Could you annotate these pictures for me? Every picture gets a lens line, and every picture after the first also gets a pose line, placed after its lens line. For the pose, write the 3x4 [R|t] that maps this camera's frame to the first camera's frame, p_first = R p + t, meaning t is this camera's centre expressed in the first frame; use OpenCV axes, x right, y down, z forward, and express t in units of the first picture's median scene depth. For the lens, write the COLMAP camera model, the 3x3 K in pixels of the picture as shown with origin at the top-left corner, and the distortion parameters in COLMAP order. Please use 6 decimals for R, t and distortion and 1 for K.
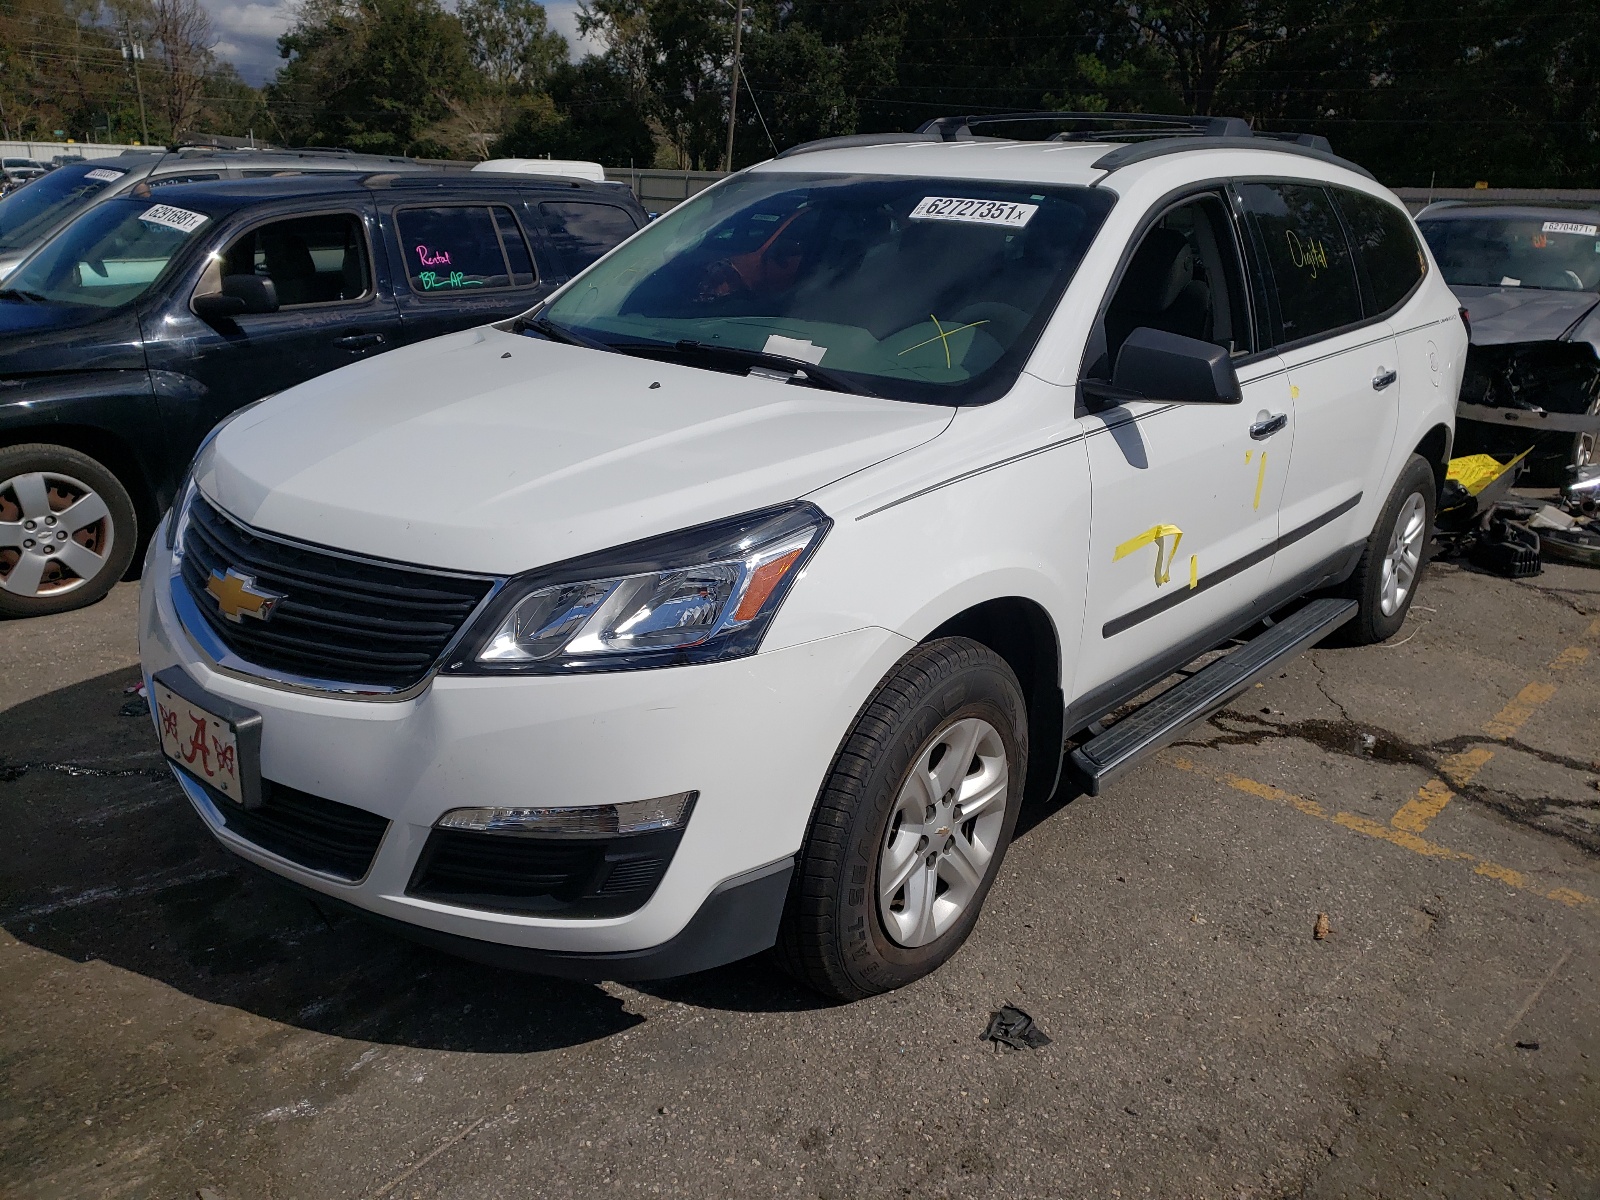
lens RADIAL K [[1228.5, 0, 794.7], [0, 1228.5, 604.4], [0, 0, 1]] dist [0.007034, -0.002266]
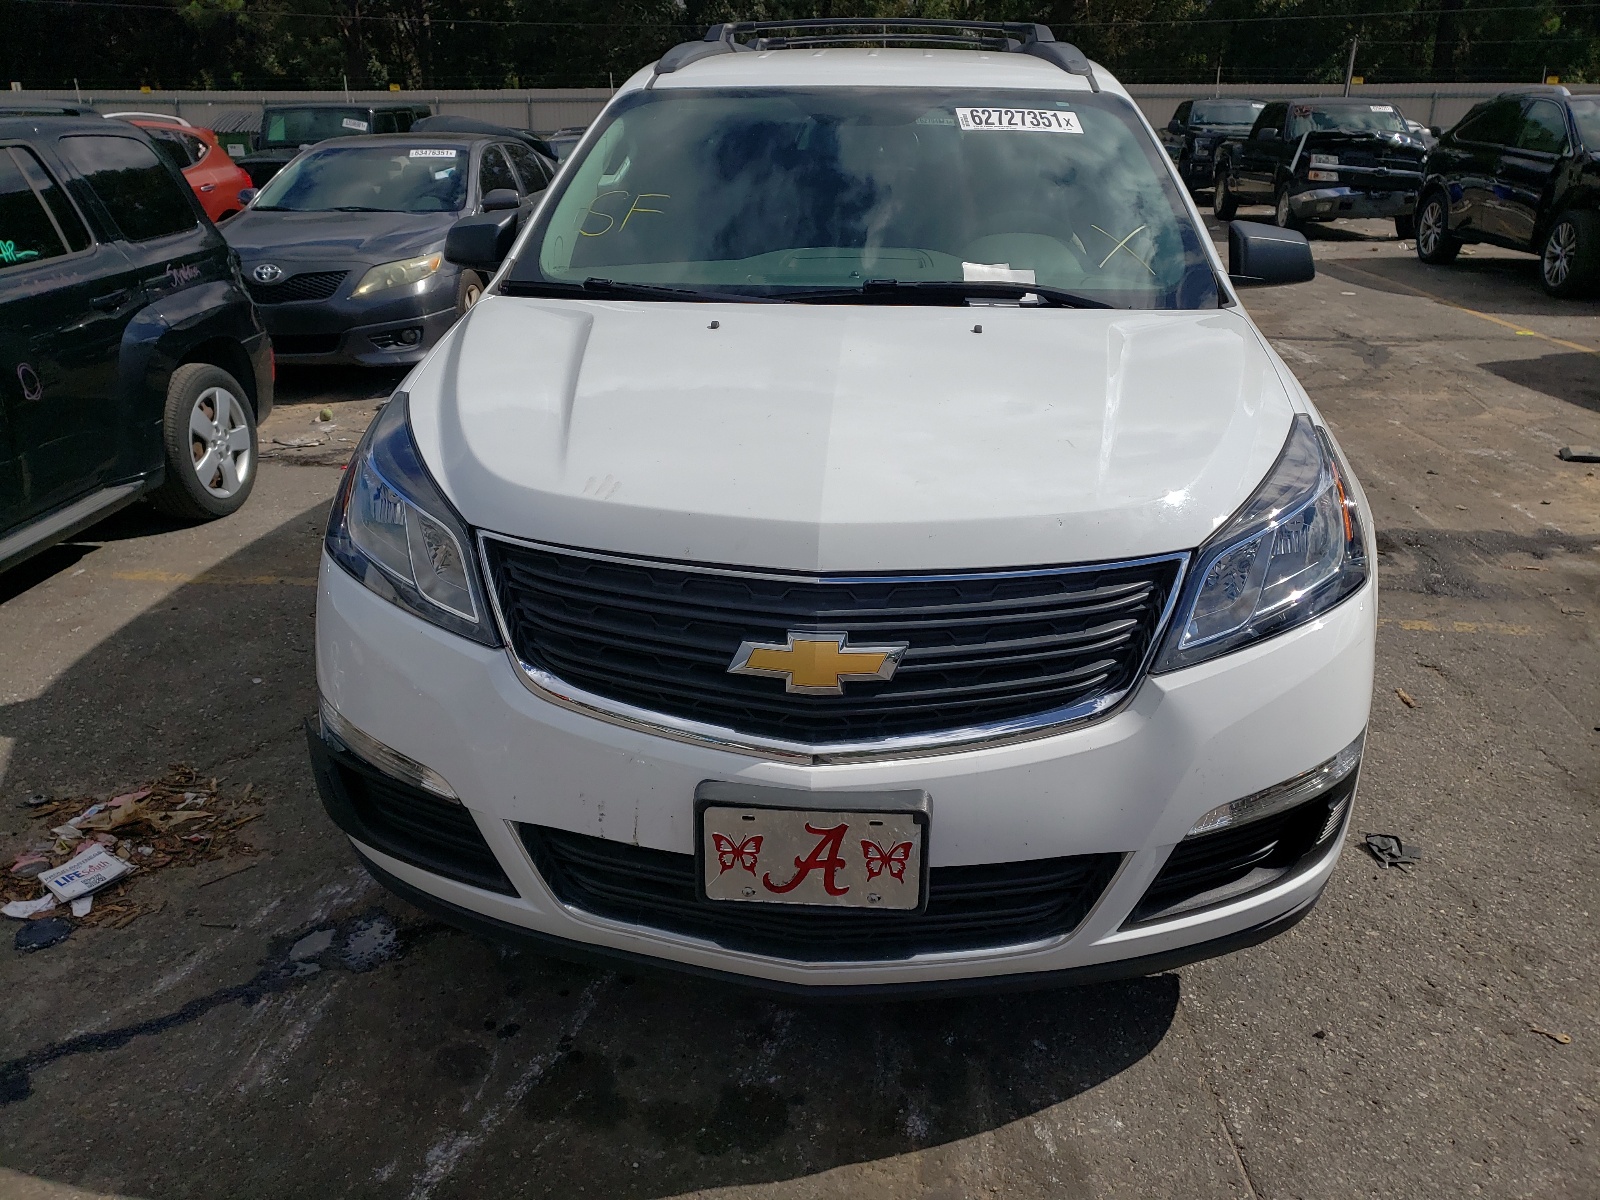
lens RADIAL K [[1228.5, 0, 797.9], [0, 1228.5, 596.4], [0, 0, 1]] dist [0.007034, -0.002266]
pose [[0.820918, -0.247219, 0.514758, -0.686984], [0.217837, 0.968838, 0.117898, -0.114293], [-0.527864, 0.015349, 0.849190, 0.282919]]
